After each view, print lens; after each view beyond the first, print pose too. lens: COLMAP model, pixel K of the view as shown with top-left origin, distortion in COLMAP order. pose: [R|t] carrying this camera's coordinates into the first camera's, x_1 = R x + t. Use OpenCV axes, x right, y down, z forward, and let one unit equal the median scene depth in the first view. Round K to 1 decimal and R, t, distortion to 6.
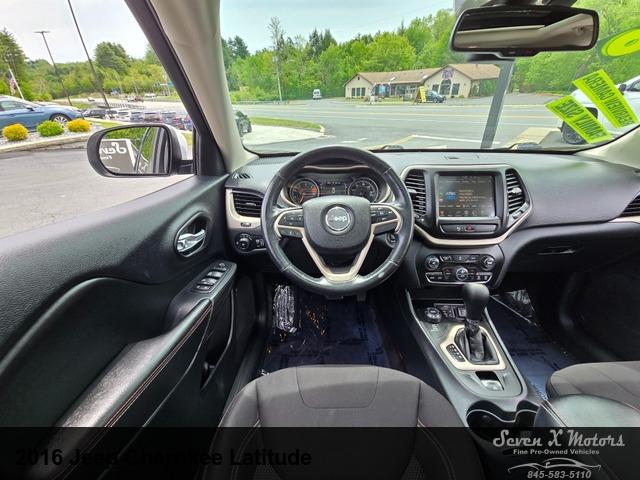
lens RADIAL K [[261.8, 0, 317.4], [0, 261.8, 243.0], [0, 0, 1]] dist [0.000842, -0.001570]
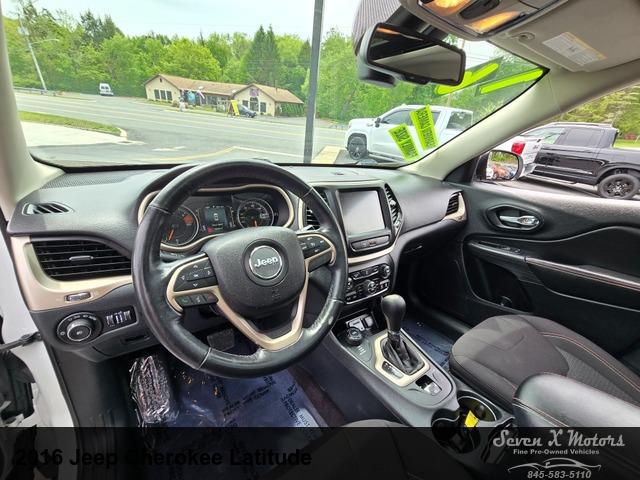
lens RADIAL K [[261.8, 0, 317.0], [0, 261.8, 241.6], [0, 0, 1]] dist [0.000842, -0.001570]
pose [[0.809519, -0.151933, 0.567094, -0.013338], [0.174240, 0.984588, 0.015062, -0.008645], [-0.560642, 0.086617, 0.823515, 0.021296]]
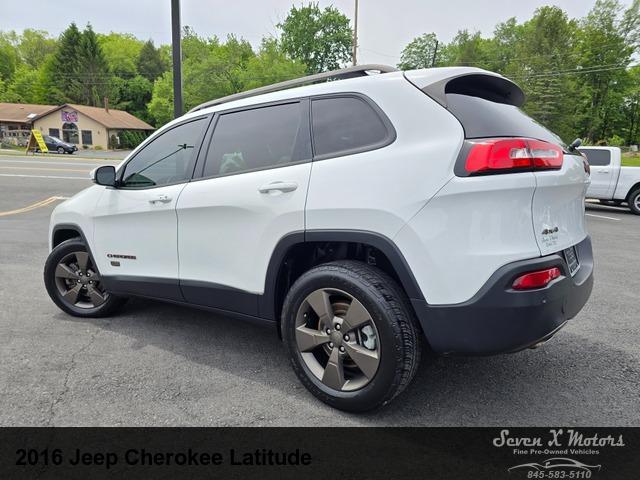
lens RADIAL K [[433.0, 0, 316.6], [0, 433.0, 240.7], [0, 0, 1]] dist [0.061991, -0.054452]
pose [[0.603963, -0.105120, 0.790050, -0.207272], [0.333186, 0.933791, -0.130463, 0.104513], [-0.724027, 0.342028, 0.599000, -0.197894]]
